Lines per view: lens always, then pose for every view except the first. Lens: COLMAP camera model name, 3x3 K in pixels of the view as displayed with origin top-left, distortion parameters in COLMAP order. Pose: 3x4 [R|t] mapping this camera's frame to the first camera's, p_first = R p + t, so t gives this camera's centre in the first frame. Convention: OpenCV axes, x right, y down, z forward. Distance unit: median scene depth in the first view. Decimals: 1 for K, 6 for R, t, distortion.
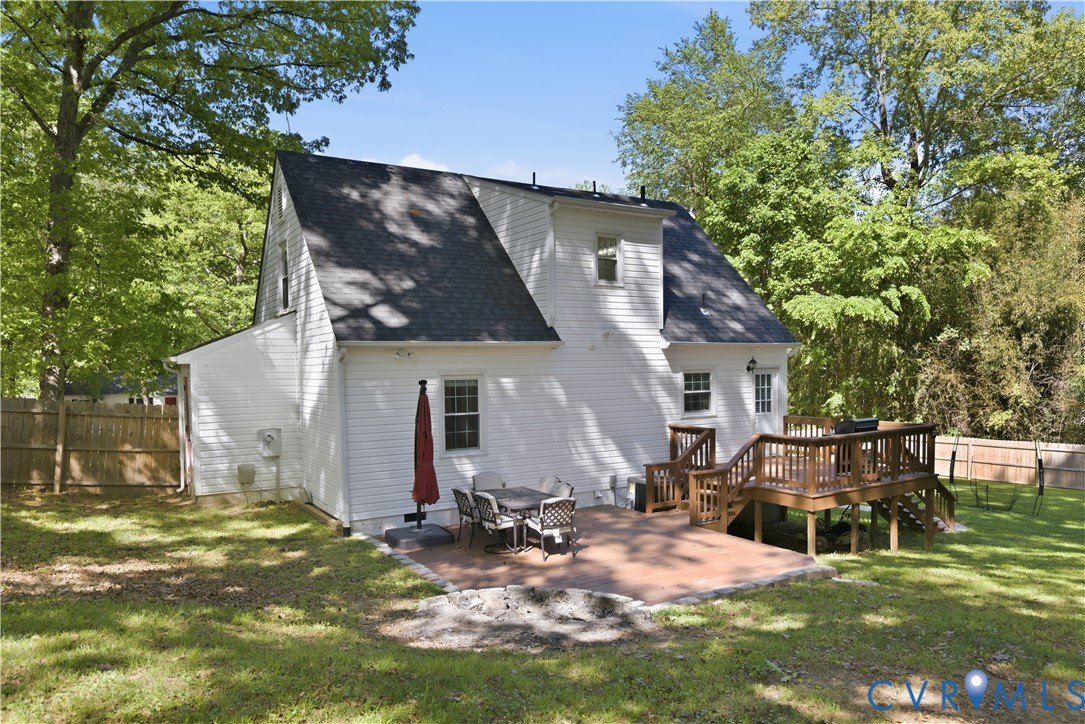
lens RADIAL K [[742.4, 0, 552.6], [0, 742.4, 400.7], [0, 0, 1]] dist [-0.006918, -0.002868]
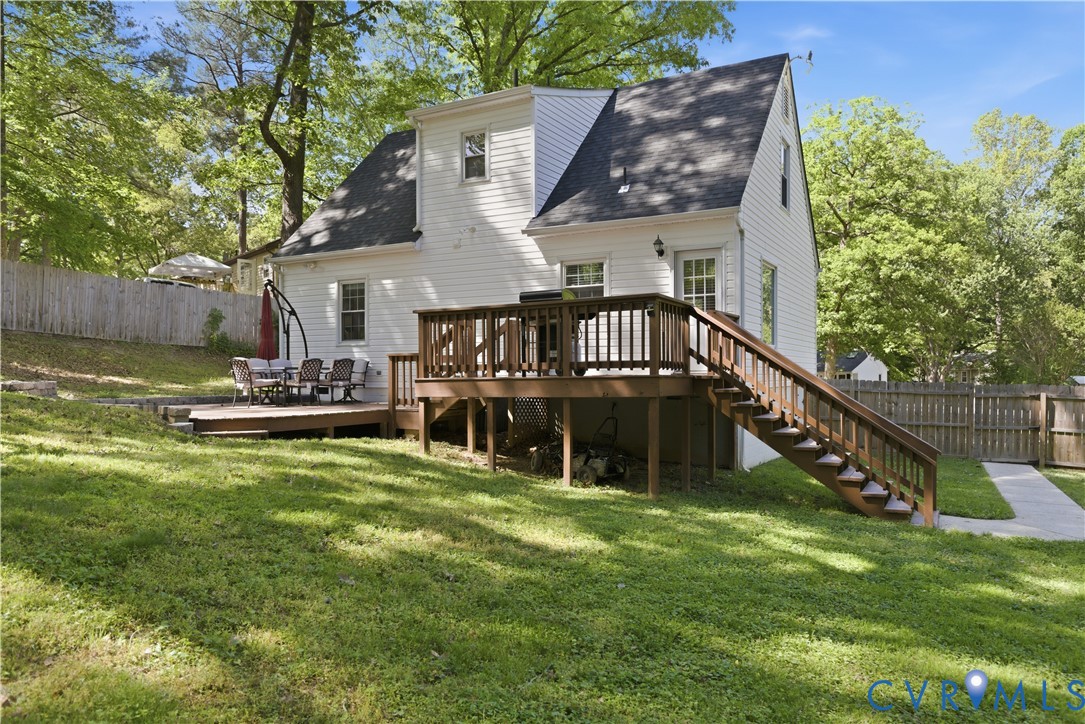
lens RADIAL K [[742.4, 0, 541.4], [0, 742.4, 366.3], [0, 0, 1]] dist [-0.006918, -0.002868]
pose [[0.484365, 0.004264, -0.874855, 1.075315], [-0.048964, 0.998553, -0.022242, 0.118238], [0.873495, 0.053609, 0.483873, 0.670163]]
